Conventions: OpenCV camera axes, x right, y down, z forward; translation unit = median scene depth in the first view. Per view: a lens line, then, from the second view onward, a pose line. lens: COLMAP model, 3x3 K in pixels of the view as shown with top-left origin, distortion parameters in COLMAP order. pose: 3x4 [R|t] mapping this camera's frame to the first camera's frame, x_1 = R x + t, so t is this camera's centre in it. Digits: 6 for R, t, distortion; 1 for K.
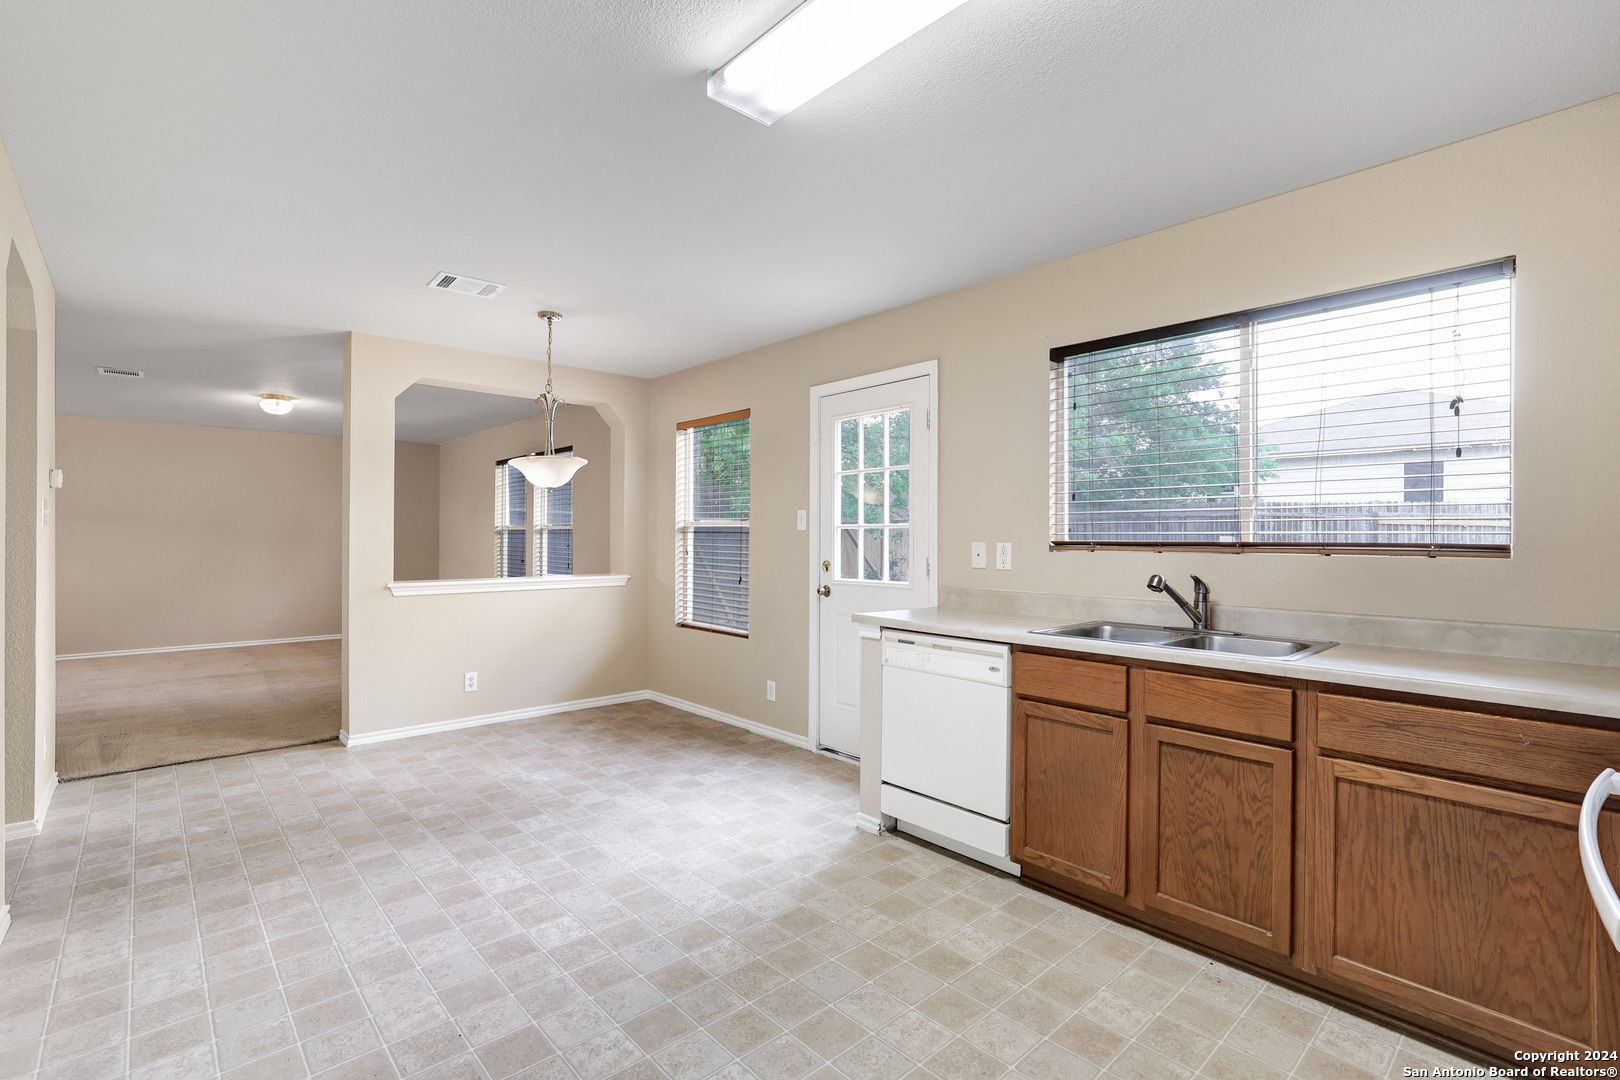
lens RADIAL K [[743.9, 0, 822.7], [0, 743.9, 532.0], [0, 0, 1]] dist [-0.019601, 0.005912]
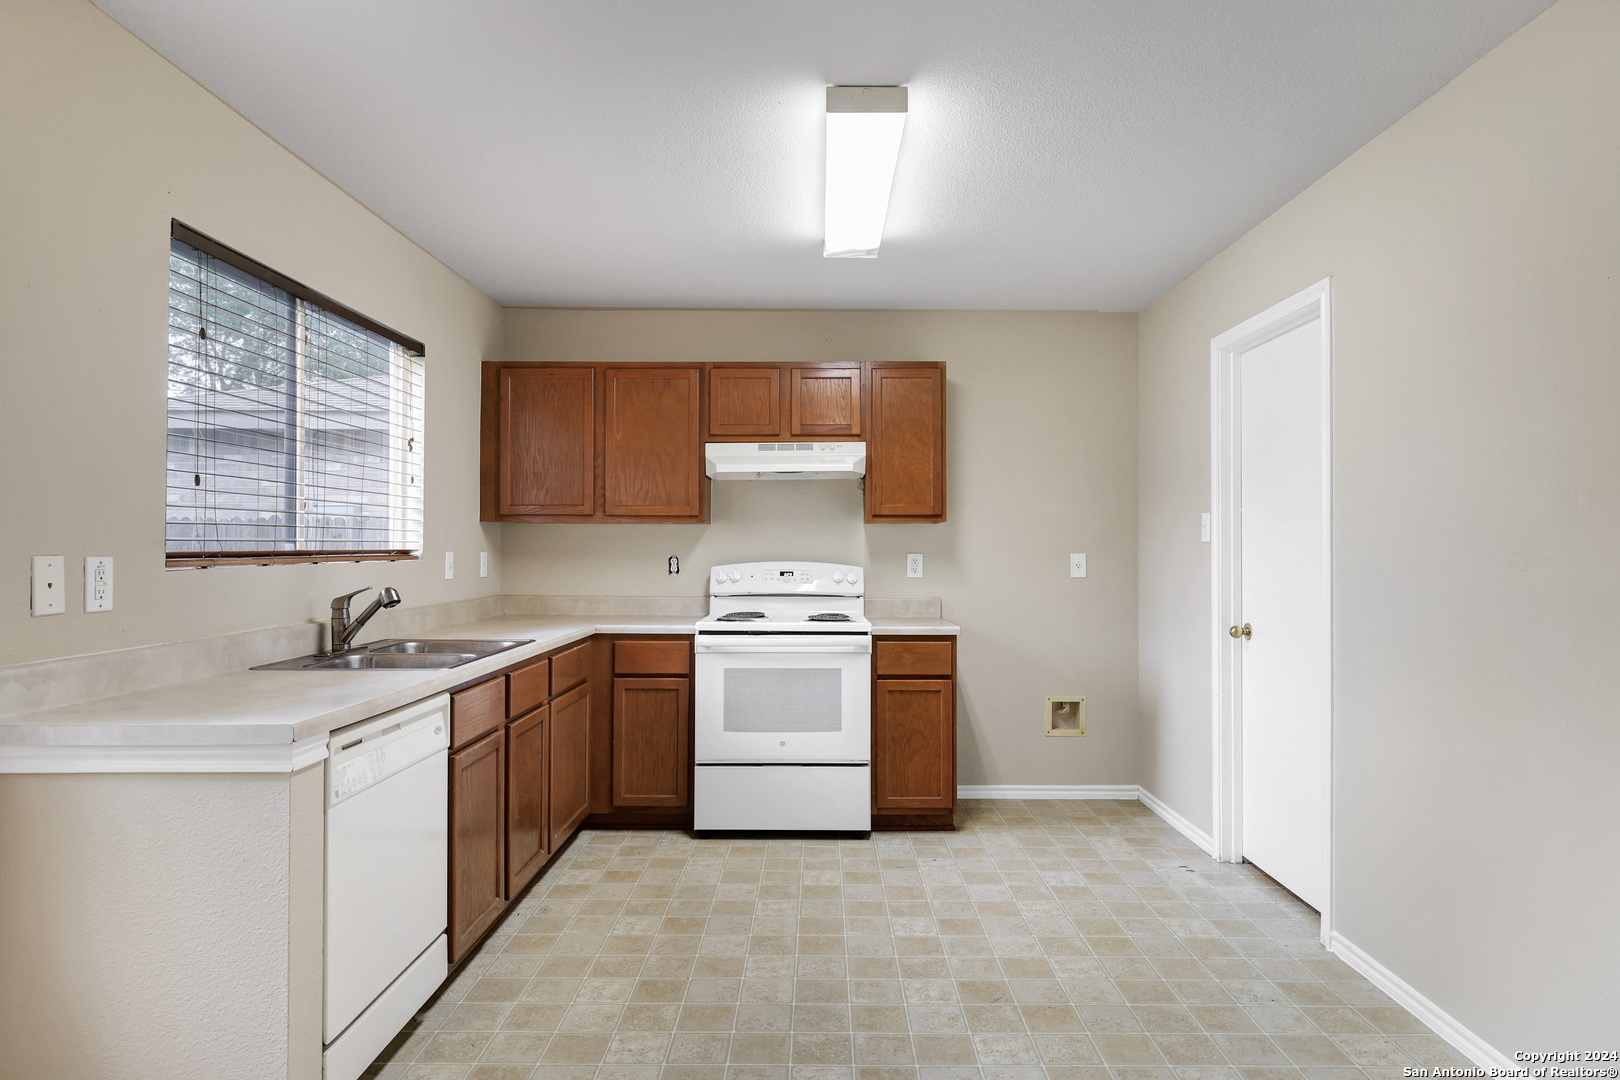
lens RADIAL K [[935.8, 0, 818.2], [0, 935.8, 535.2], [0, 0, 1]] dist [0.000345, -0.000824]
pose [[-0.729469, 0.001498, 0.684012, -0.508207], [-0.010219, 0.999862, -0.013089, 0.002868], [-0.683937, -0.016538, -0.729354, 1.085830]]
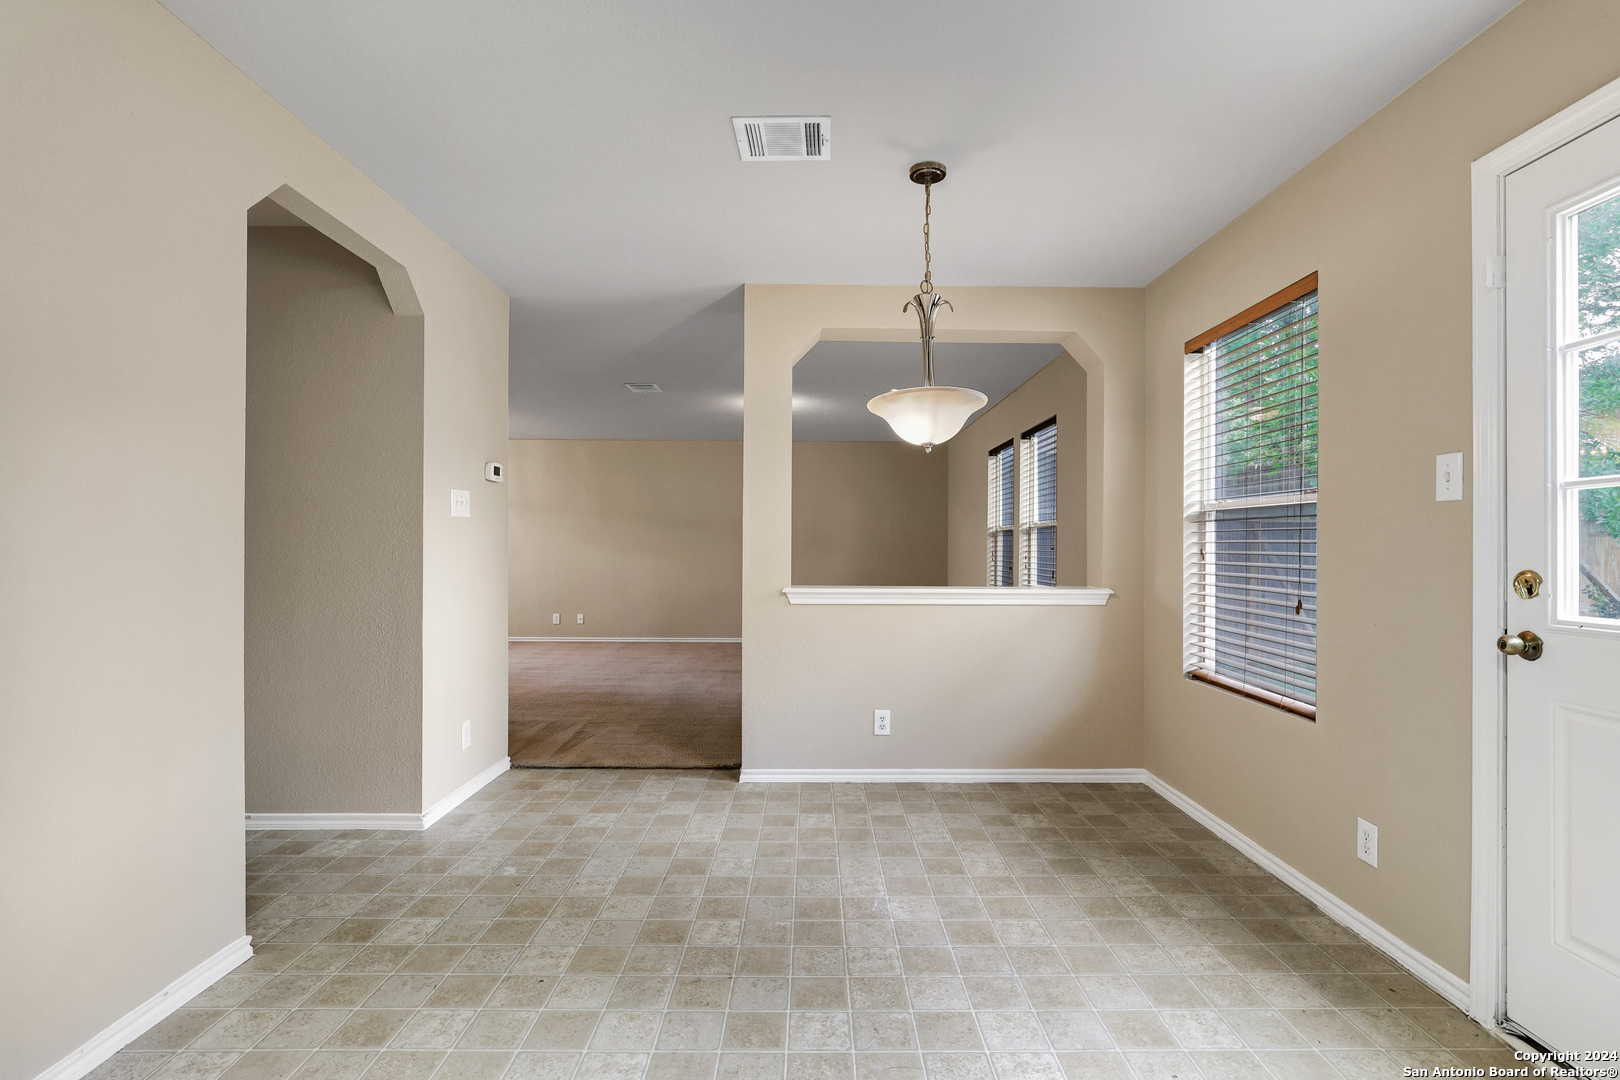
lens RADIAL K [[743.9, 0, 821.2], [0, 743.9, 544.0], [0, 0, 1]] dist [-0.019601, 0.005912]
pose [[0.736743, -0.002784, -0.676167, -0.010189], [0.002016, 0.999996, -0.001920, 0.029026], [0.676170, 0.000051, 0.736745, 0.542002]]
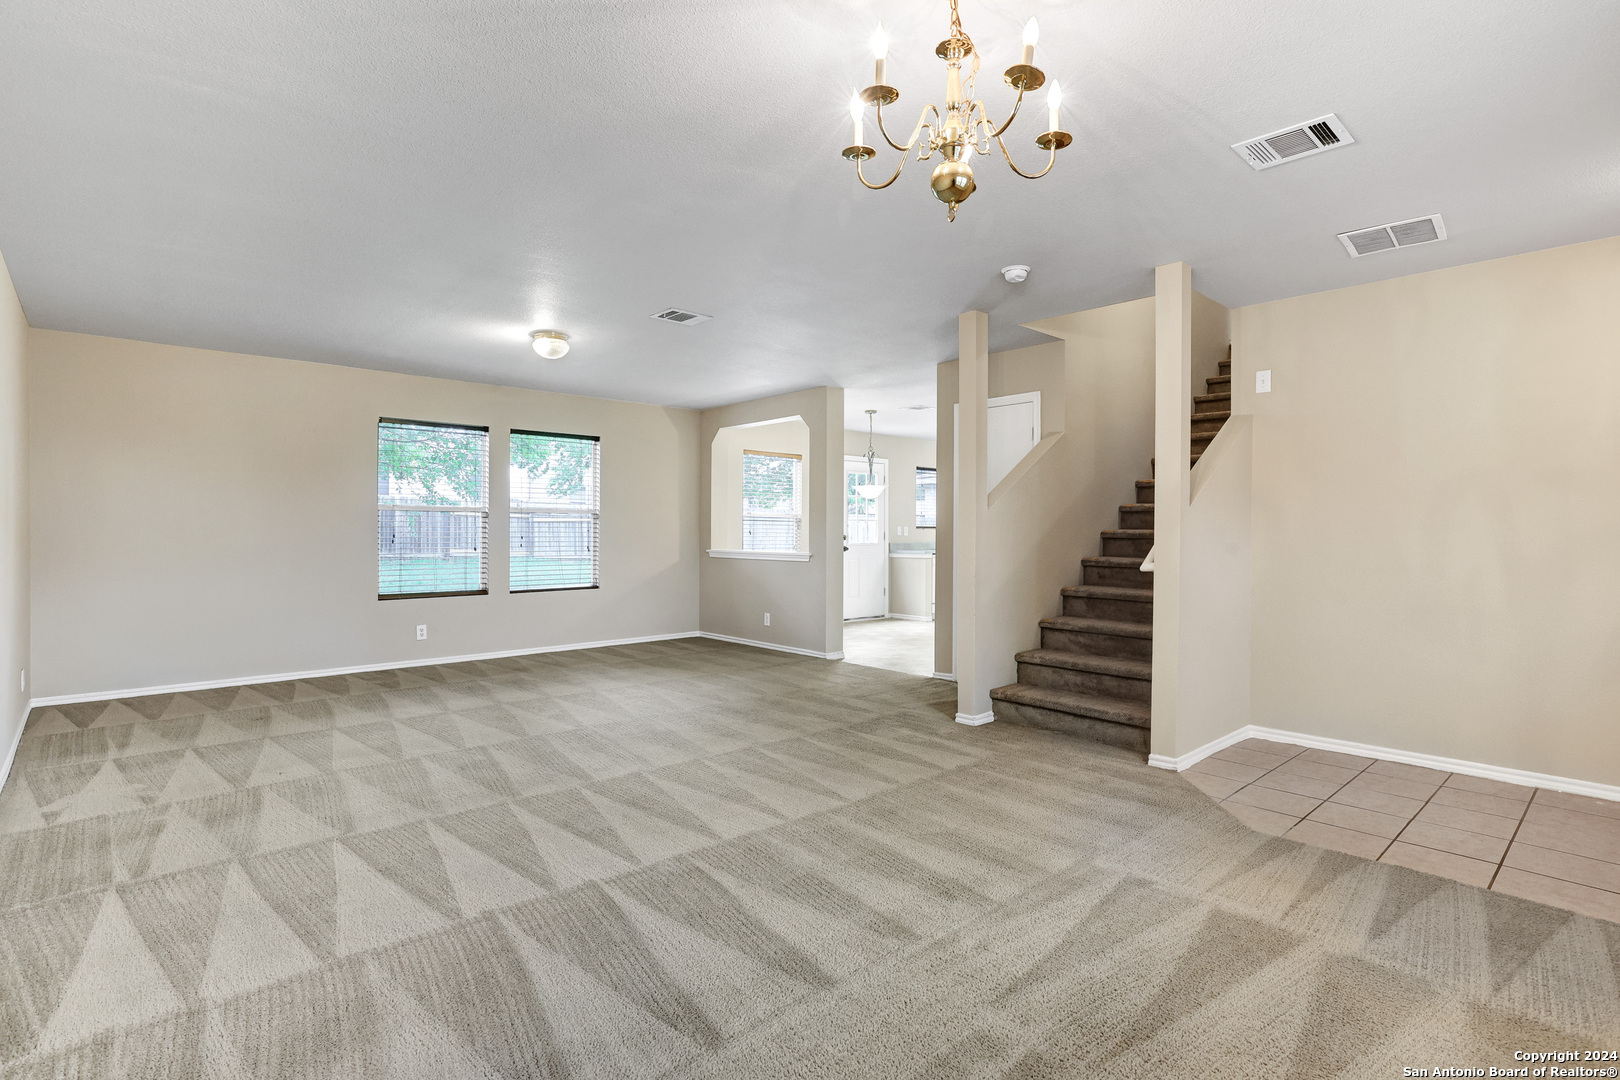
lens RADIAL K [[788.9, 0, 814.0], [0, 788.9, 528.5], [0, 0, 1]] dist [-0.014993, -0.000165]
pose [[0.011104, -0.000960, 0.999938, -2.847257], [-0.007838, 0.999969, 0.001047, 0.020053], [-0.999908, -0.007849, 0.011096, 1.288750]]
